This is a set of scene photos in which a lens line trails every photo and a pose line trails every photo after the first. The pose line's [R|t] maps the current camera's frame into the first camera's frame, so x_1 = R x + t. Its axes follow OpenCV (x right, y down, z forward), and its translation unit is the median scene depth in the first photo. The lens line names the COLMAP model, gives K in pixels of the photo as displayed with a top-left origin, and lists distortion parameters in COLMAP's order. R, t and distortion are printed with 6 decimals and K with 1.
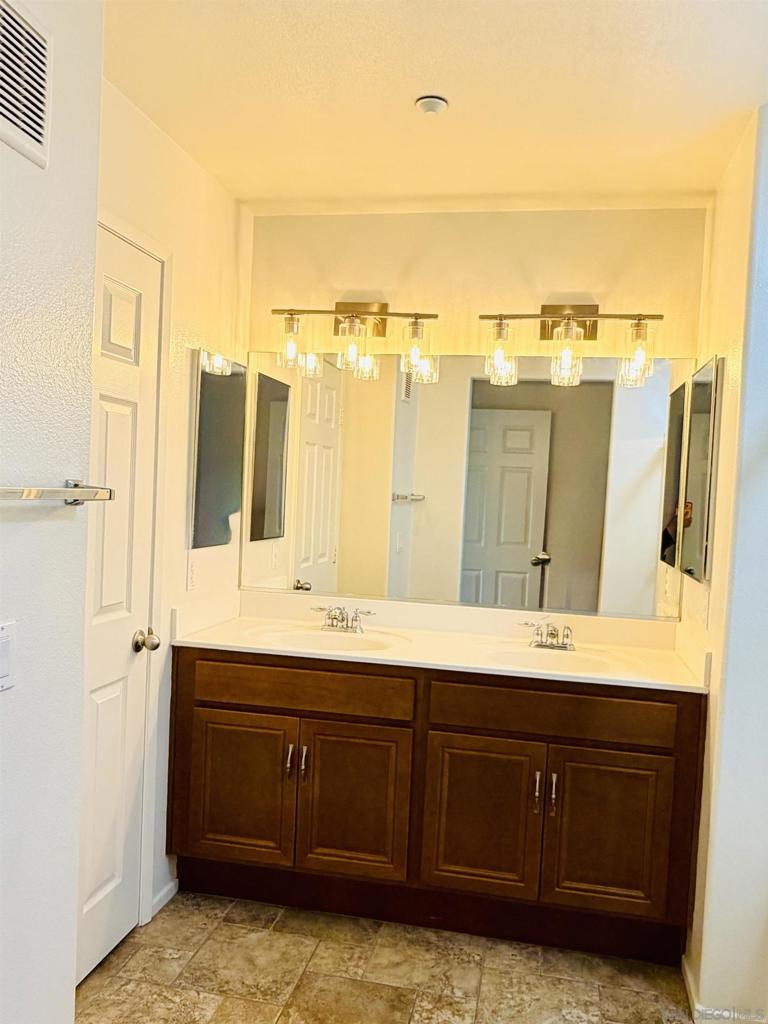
lens RADIAL K [[785.9, 0, 384.0], [0, 785.9, 512.0], [0, 0, 1]] dist [-0.003302, -0.003303]
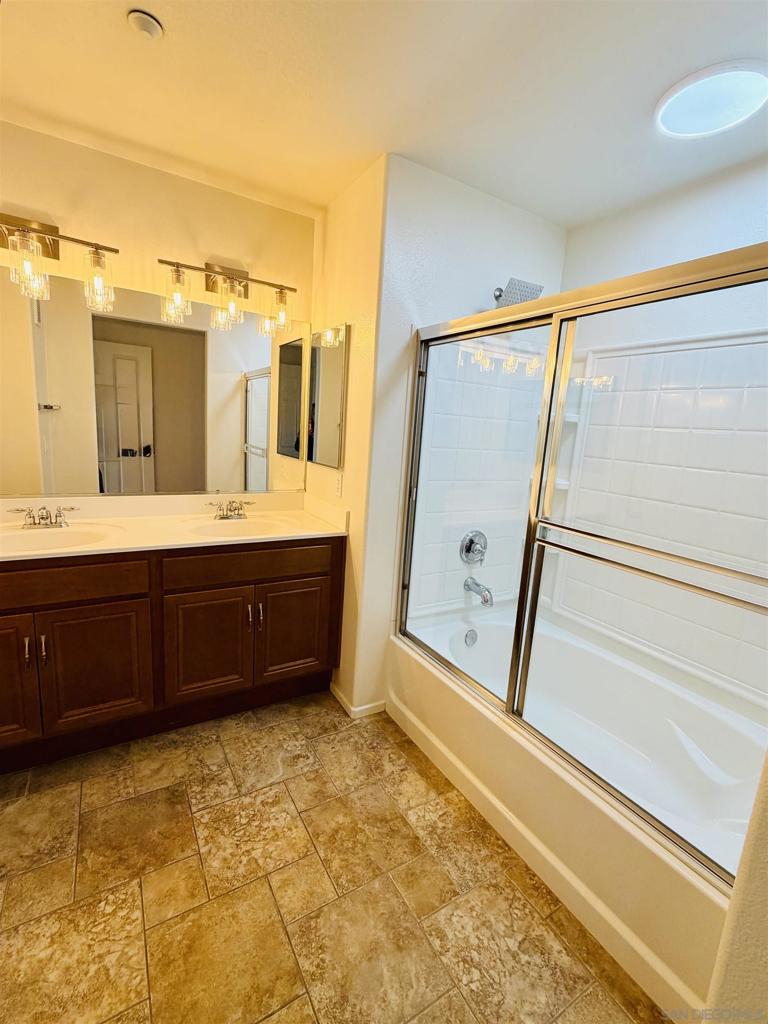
lens RADIAL K [[454.5, 0, 383.8], [0, 454.5, 503.9], [0, 0, 1]] dist [-0.000116, -0.000504]
pose [[0.741698, -0.111588, 0.661387, -0.151574], [-0.011883, 0.983723, 0.179297, -0.008742], [-0.670629, -0.140843, 0.728299, 0.234856]]
